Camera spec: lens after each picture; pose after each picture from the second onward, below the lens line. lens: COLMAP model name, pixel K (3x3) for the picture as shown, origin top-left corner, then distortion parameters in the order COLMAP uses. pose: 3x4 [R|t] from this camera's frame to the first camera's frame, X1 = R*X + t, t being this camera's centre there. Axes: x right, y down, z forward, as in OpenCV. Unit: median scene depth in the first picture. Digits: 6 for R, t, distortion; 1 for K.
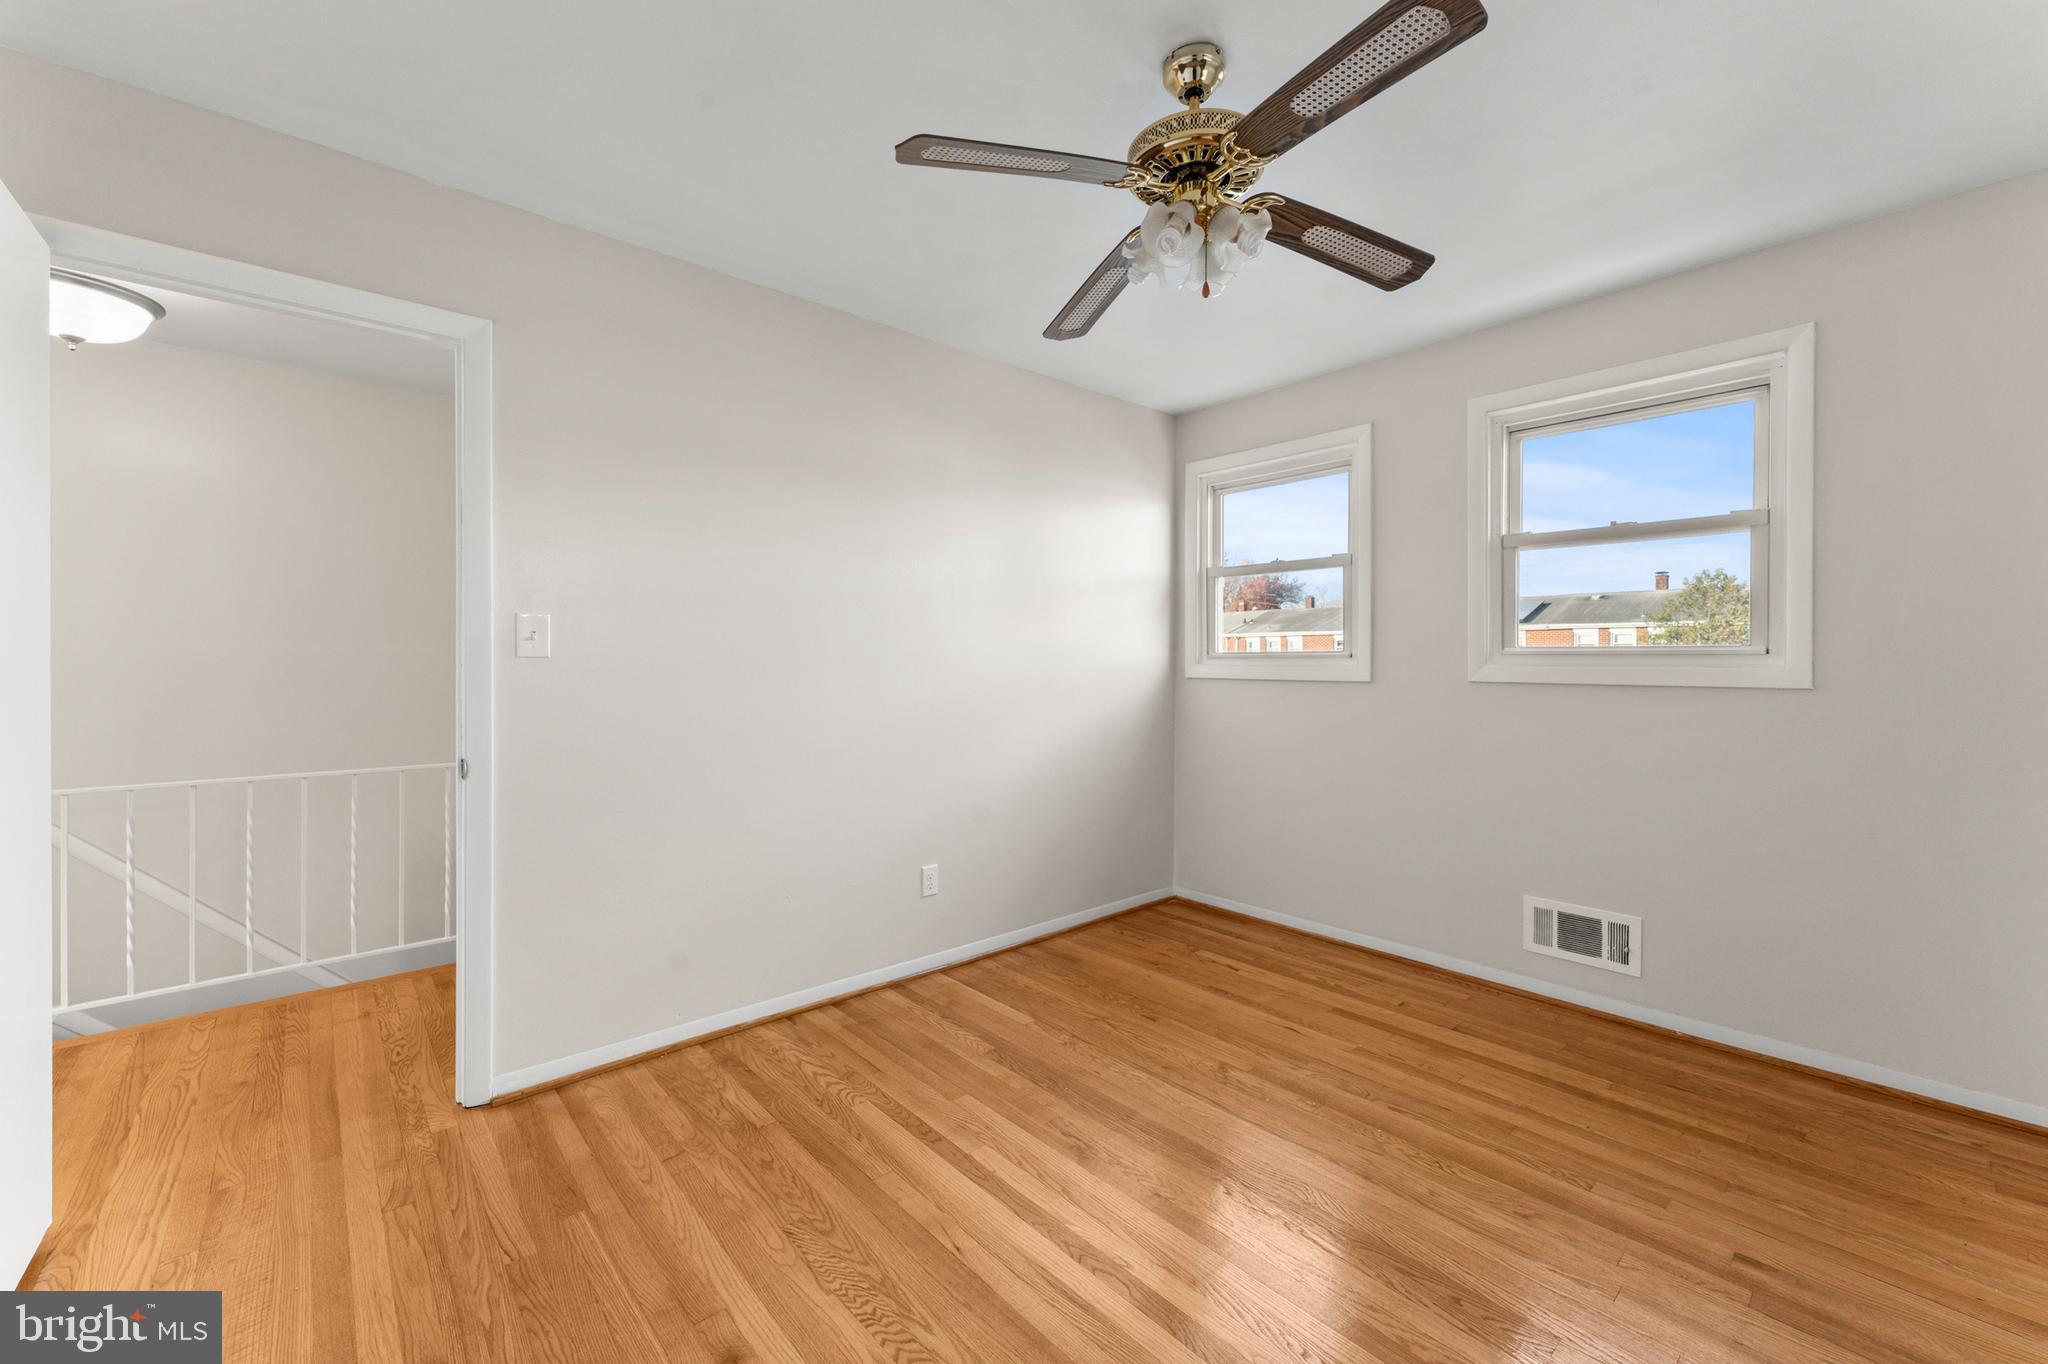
lens RADIAL K [[816.4, 0, 1028.1], [0, 816.4, 664.2], [0, 0, 1]] dist [-0.001517, -0.000606]
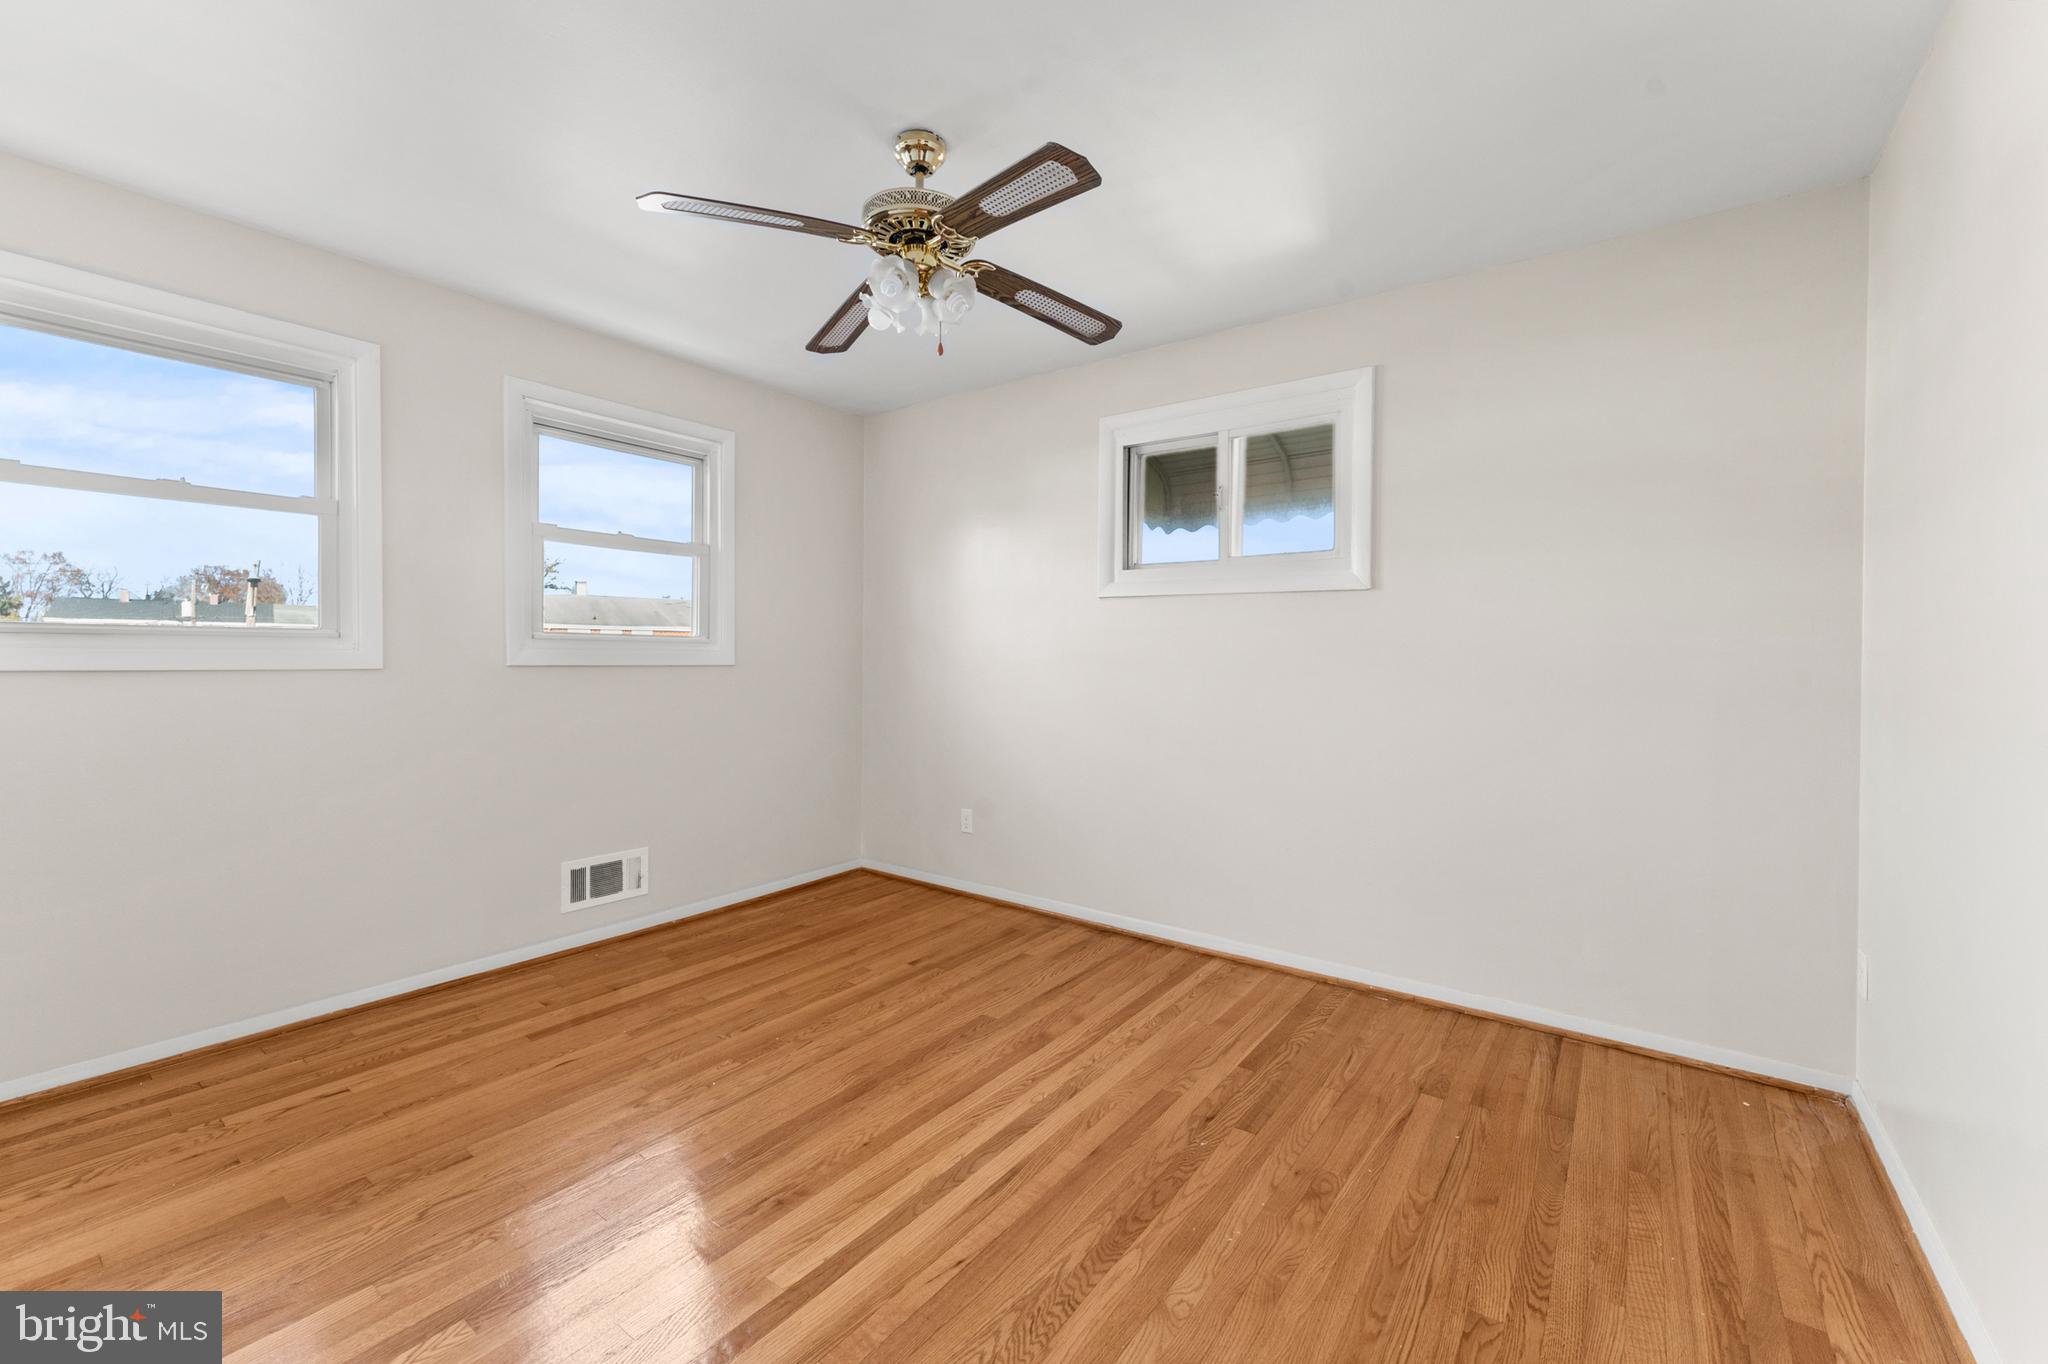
lens RADIAL K [[816.4, 0, 1028.1], [0, 816.4, 664.2], [0, 0, 1]] dist [-0.001517, -0.000606]
pose [[-0.198957, -0.018313, 0.979837, -0.643693], [-0.006247, 0.999829, 0.017418, -0.002571], [-0.979988, -0.002655, -0.199037, 0.696851]]
